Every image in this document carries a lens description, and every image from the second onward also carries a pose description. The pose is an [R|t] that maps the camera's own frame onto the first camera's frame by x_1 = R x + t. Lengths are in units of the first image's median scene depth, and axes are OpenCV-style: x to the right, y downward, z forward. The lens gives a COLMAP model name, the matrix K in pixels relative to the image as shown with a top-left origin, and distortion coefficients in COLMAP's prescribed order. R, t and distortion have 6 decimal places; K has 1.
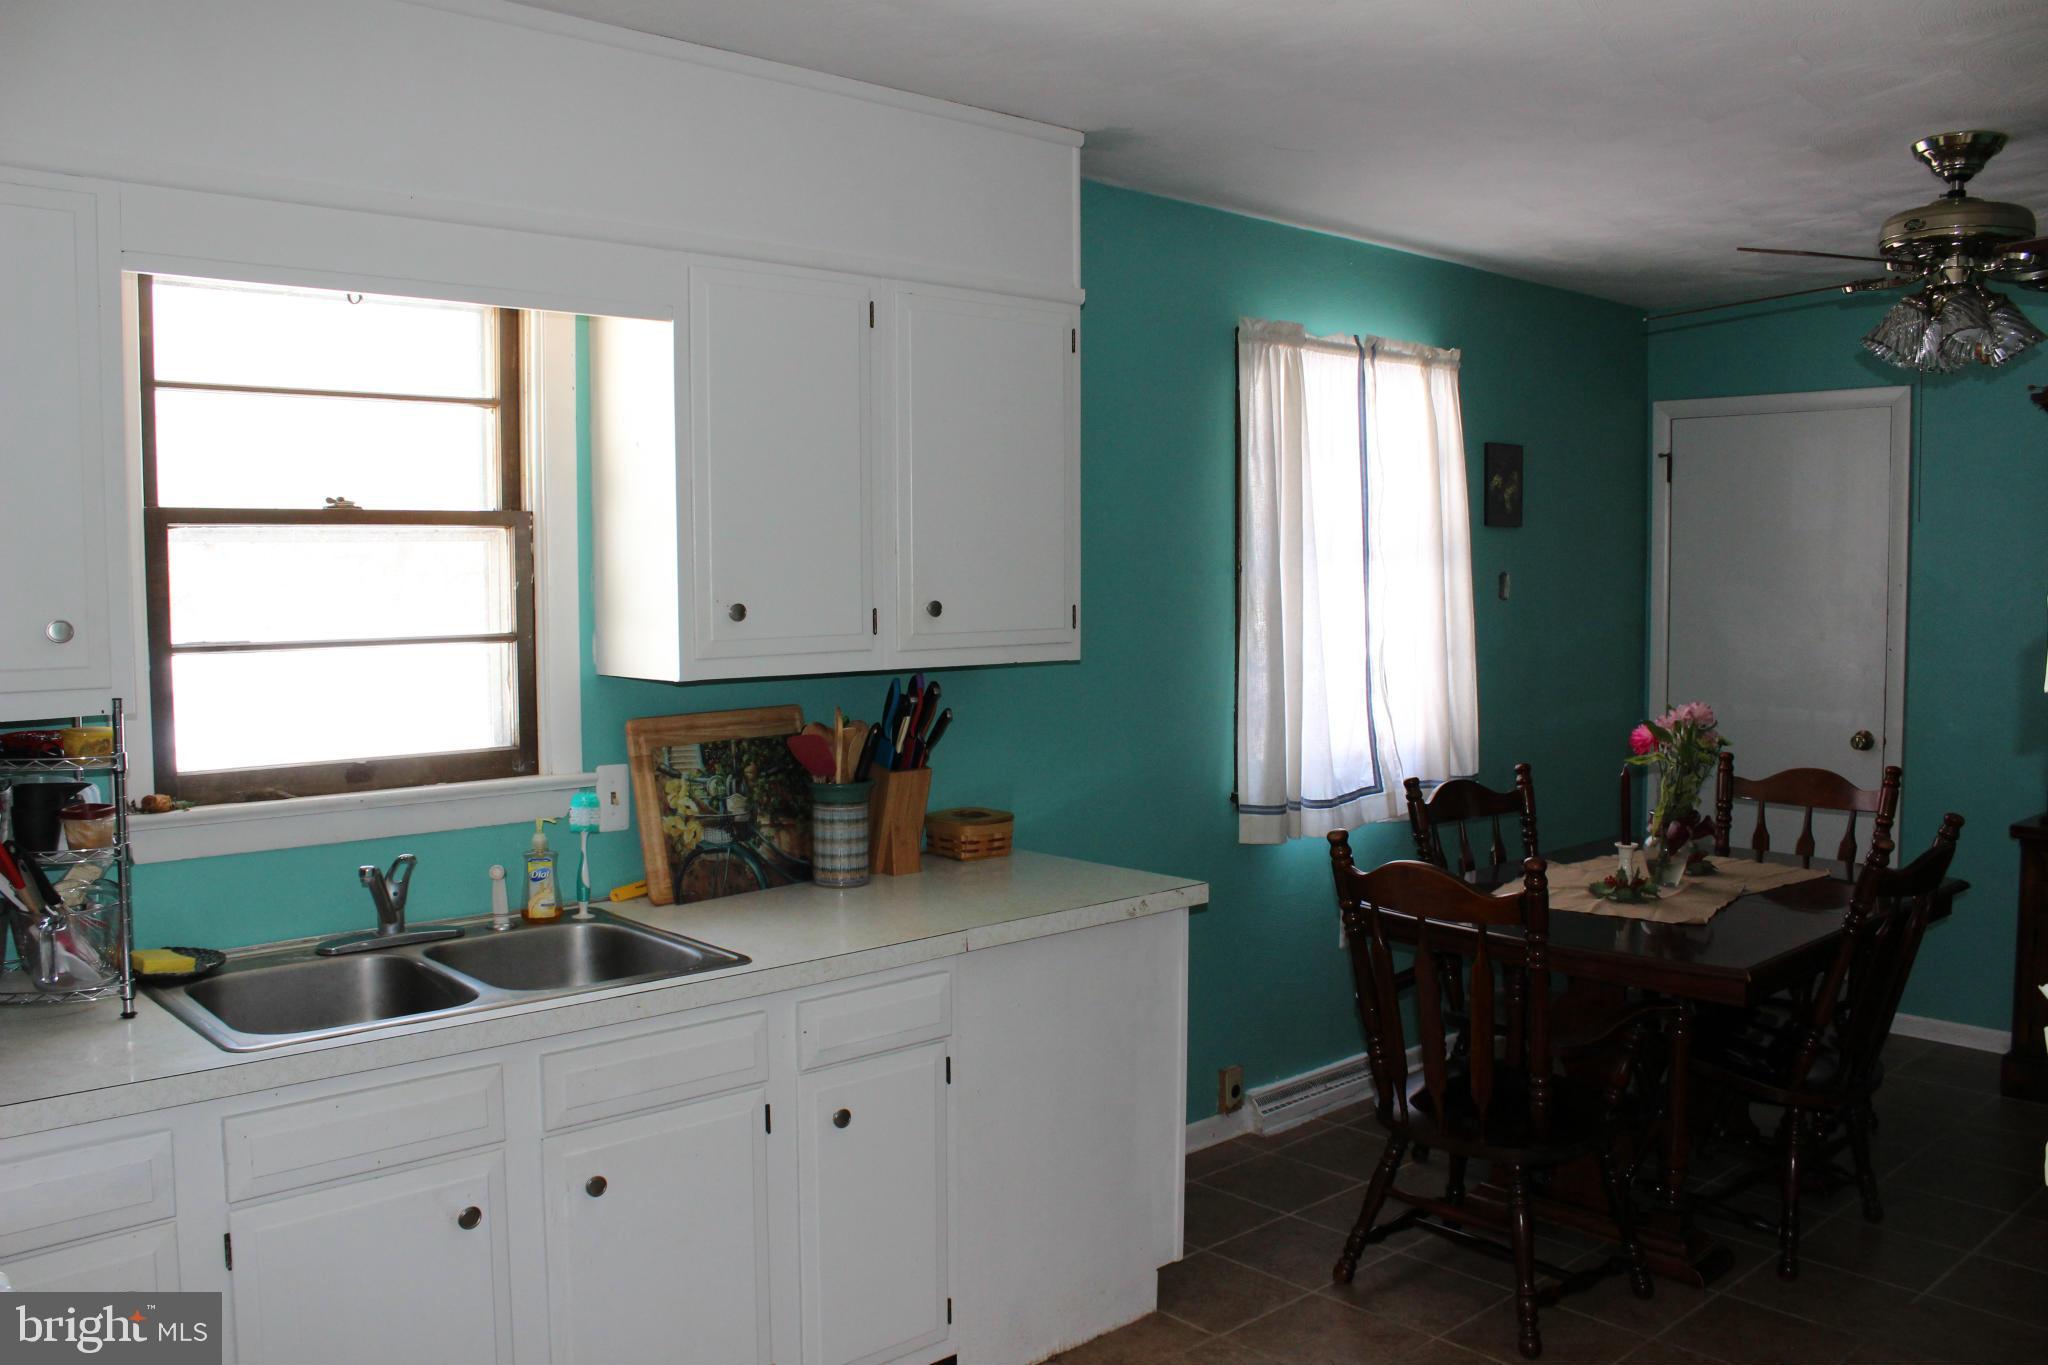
lens RADIAL K [[1690.8, 0, 1007.9], [0, 1690.8, 684.9], [0, 0, 1]] dist [-0.172198, 0.155044]
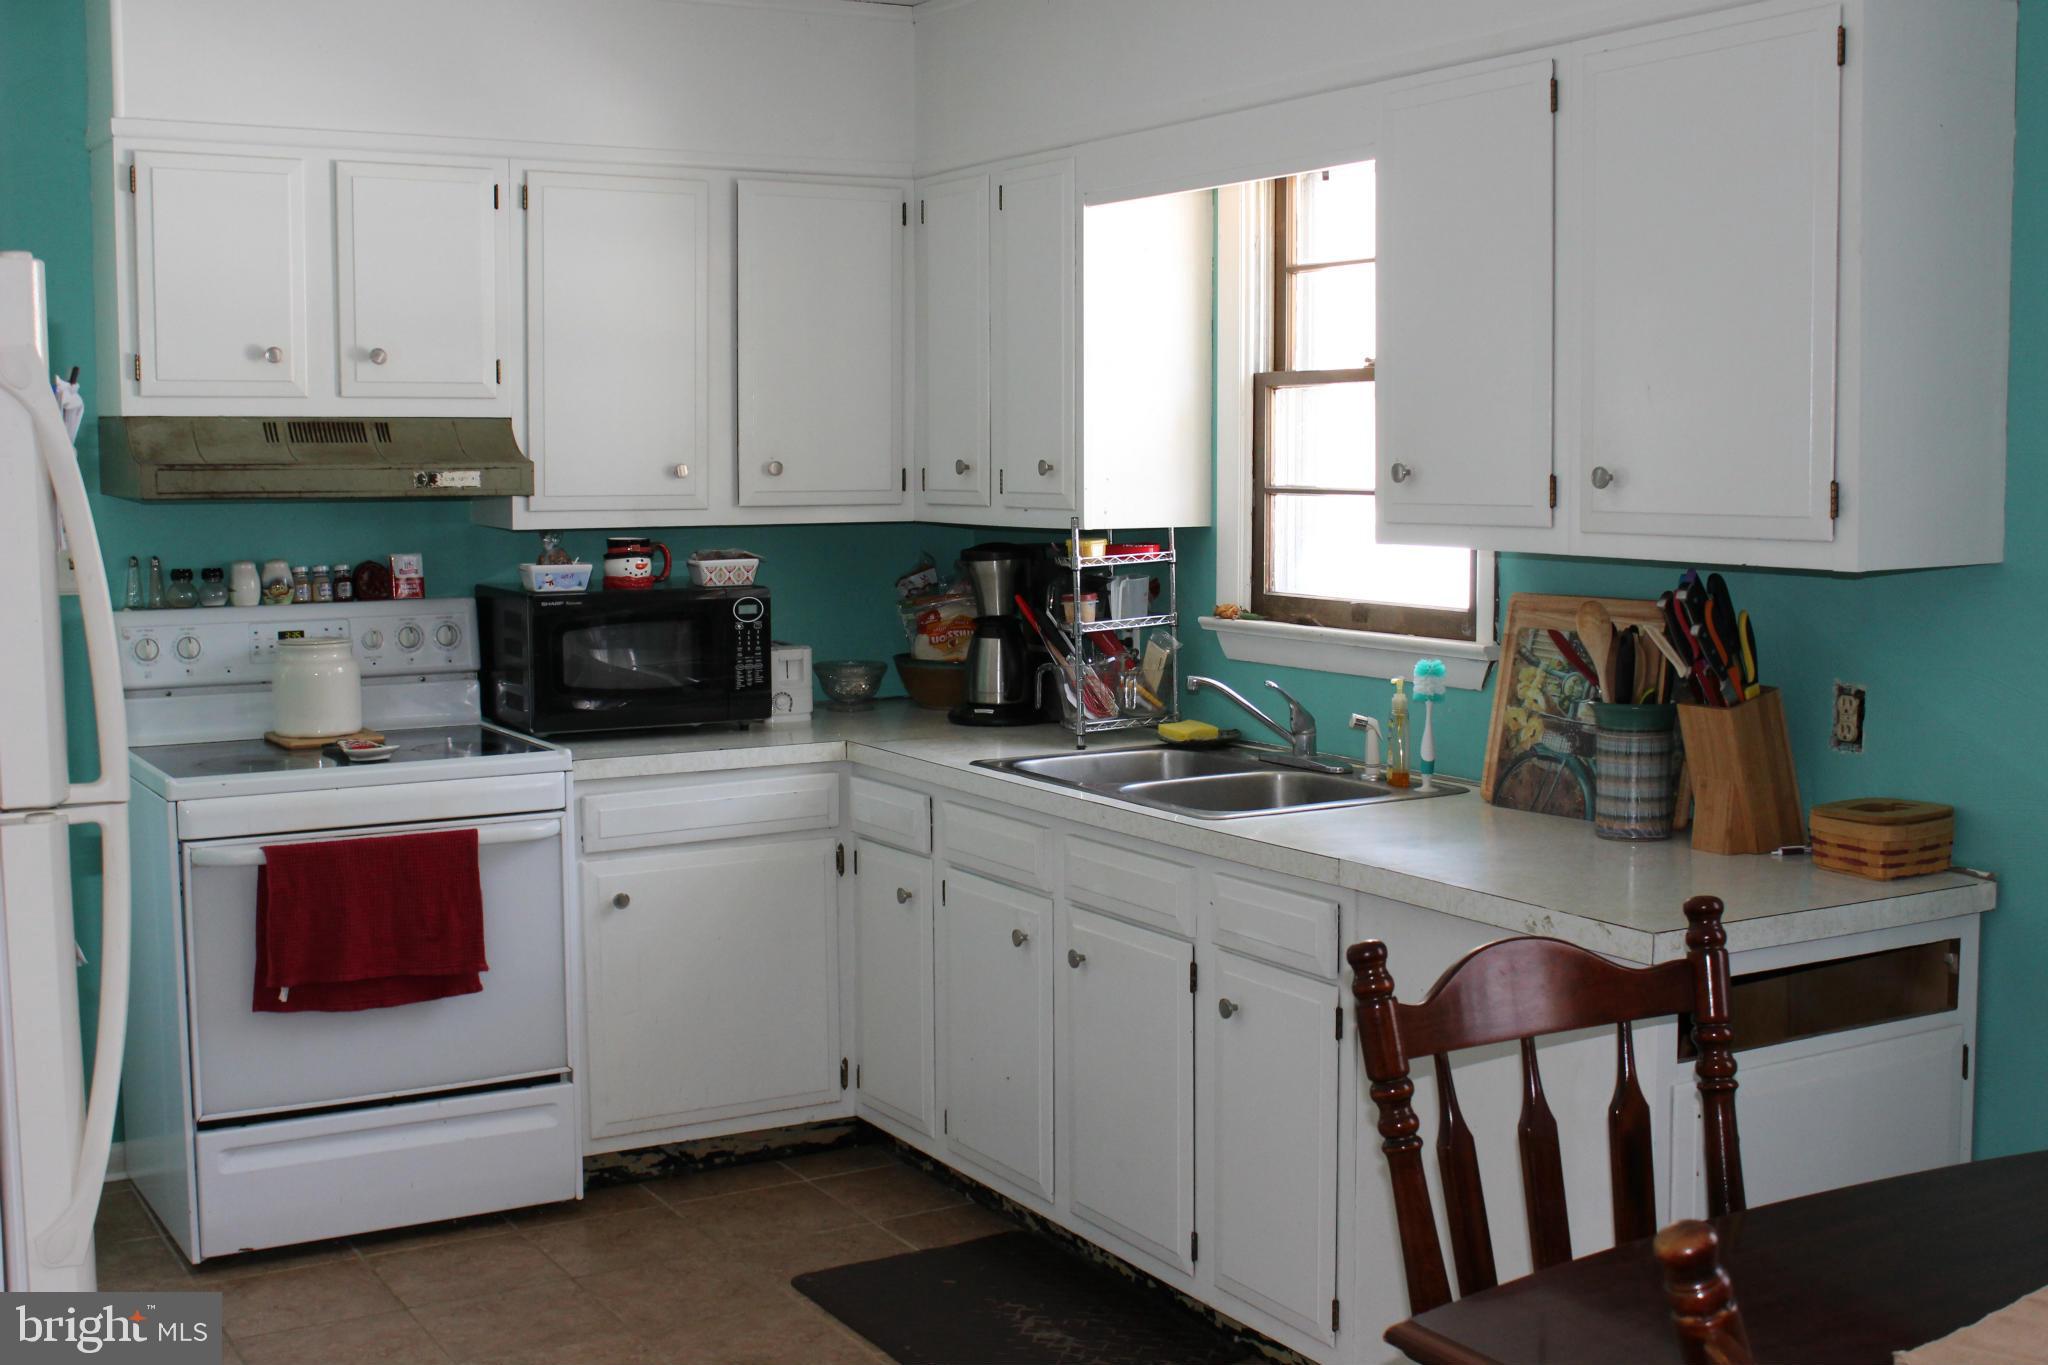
lens RADIAL K [[2417.9, 0, 1002.2], [0, 2417.9, 683.2], [0, 0, 1]] dist [-0.100474, 0.149087]
pose [[-0.223113, 0.099032, -0.969749, 0.792643], [-0.061647, 0.991401, 0.115427, -0.046028], [0.972841, 0.085535, -0.215090, 0.743084]]
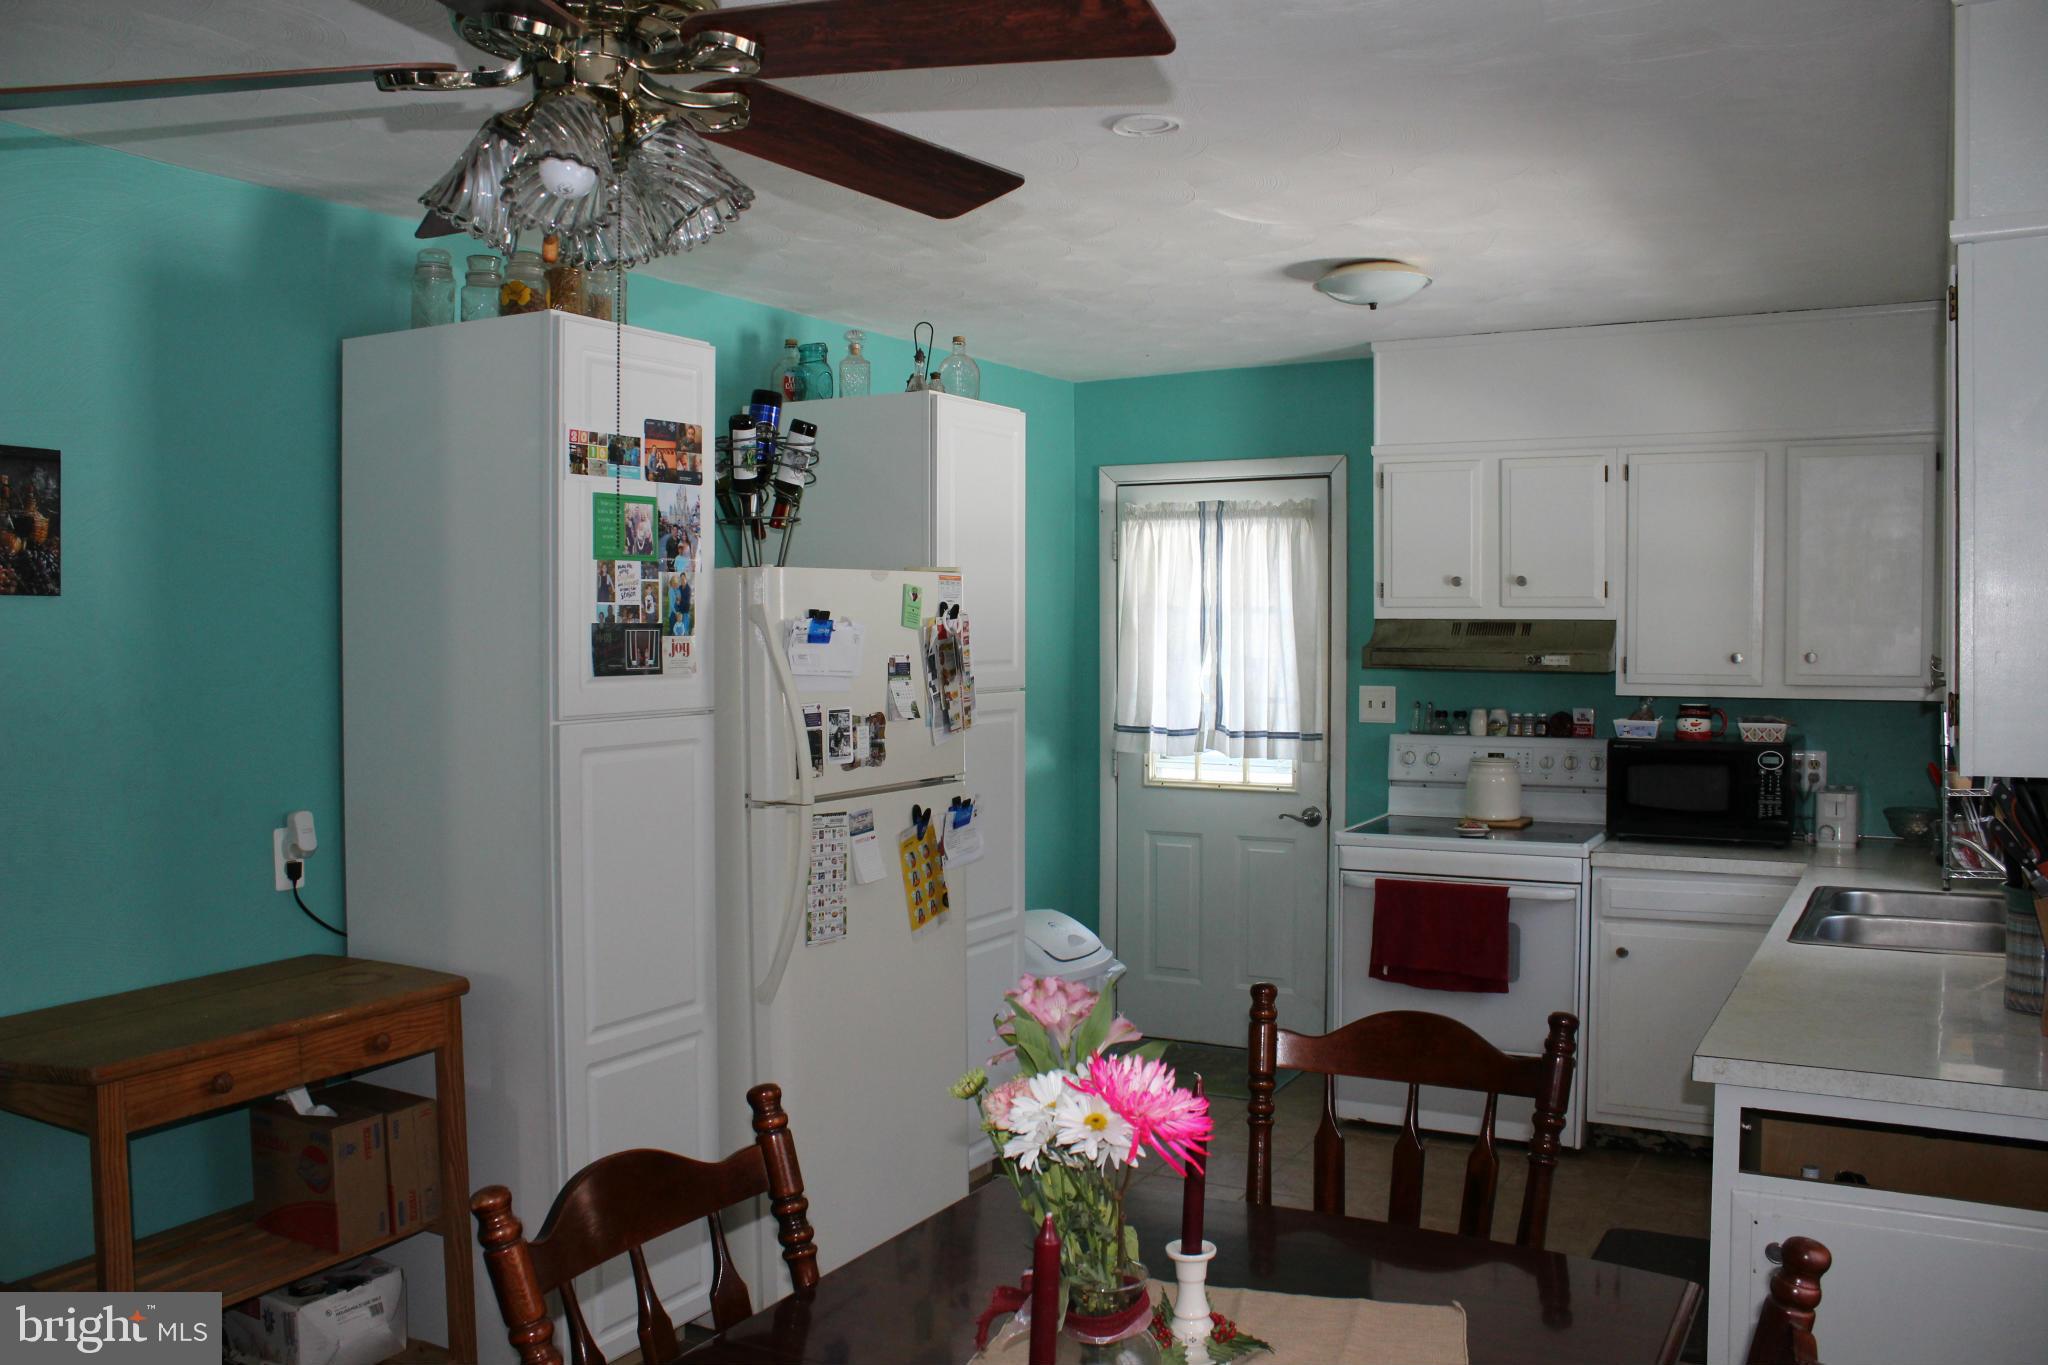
lens RADIAL K [[1690.8, 0, 1007.9], [0, 1690.8, 684.9], [0, 0, 1]] dist [-0.172198, 0.155044]
pose [[-0.953057, 0.015522, -0.302392, 0.488506], [-0.015823, 0.994768, 0.100930, -0.090629], [0.302377, 0.100977, -0.947825, 1.245214]]
